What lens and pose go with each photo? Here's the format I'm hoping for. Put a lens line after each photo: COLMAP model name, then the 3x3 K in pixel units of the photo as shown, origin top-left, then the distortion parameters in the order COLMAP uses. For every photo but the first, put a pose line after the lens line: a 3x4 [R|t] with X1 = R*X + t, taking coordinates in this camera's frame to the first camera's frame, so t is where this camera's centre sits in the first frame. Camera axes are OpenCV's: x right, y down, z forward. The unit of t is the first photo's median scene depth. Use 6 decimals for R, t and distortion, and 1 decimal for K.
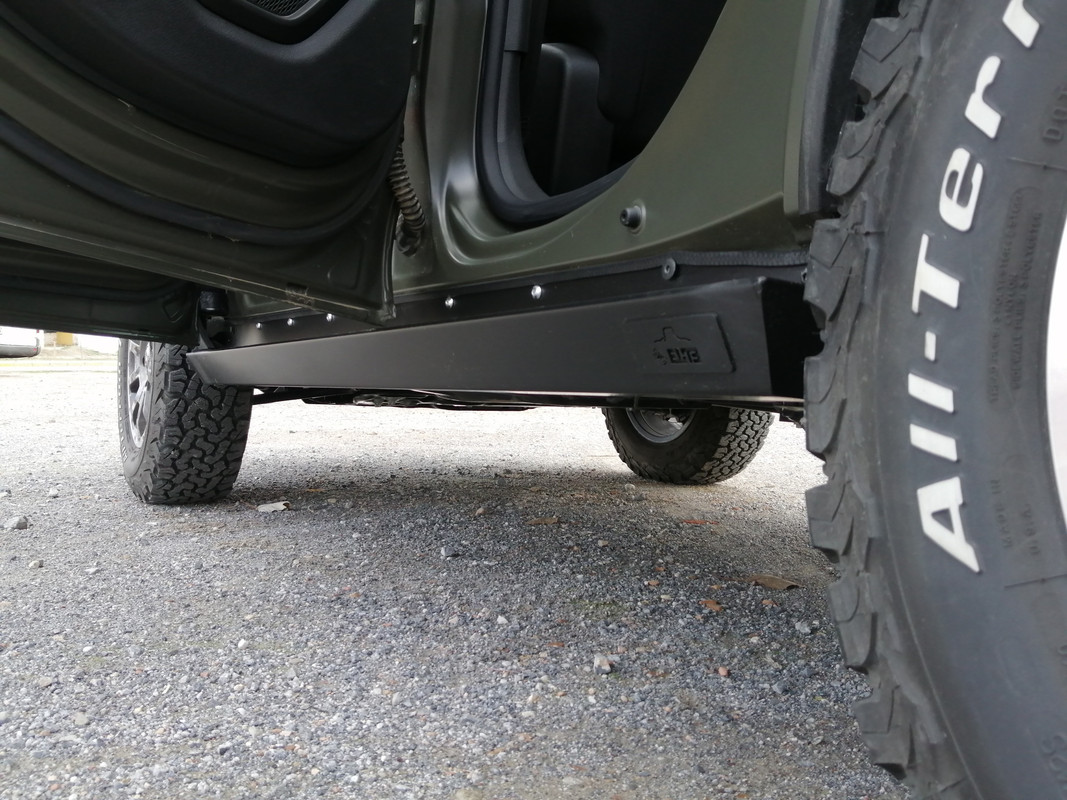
lens RADIAL K [[966.4, 0, 549.3], [0, 966.4, 410.7], [0, 0, 1]] dist [-0.006392, -0.067796]
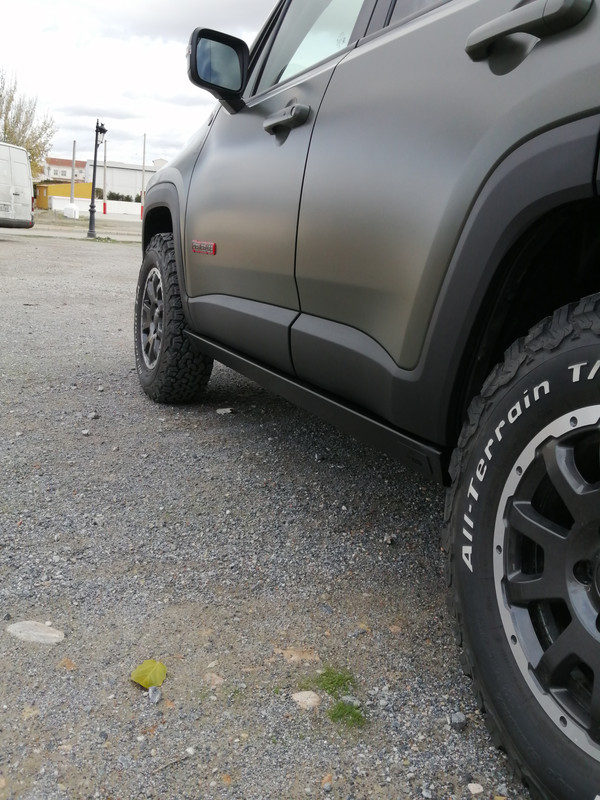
lens RADIAL K [[724.5, 0, 301.0], [0, 724.5, 399.4], [0, 0, 1]] dist [-0.006392, -0.067796]
pose [[0.989543, 0.090243, -0.112523, 0.015936], [-0.070278, 0.982893, 0.170245, -0.322279], [0.125962, -0.160557, 0.978956, -0.599953]]
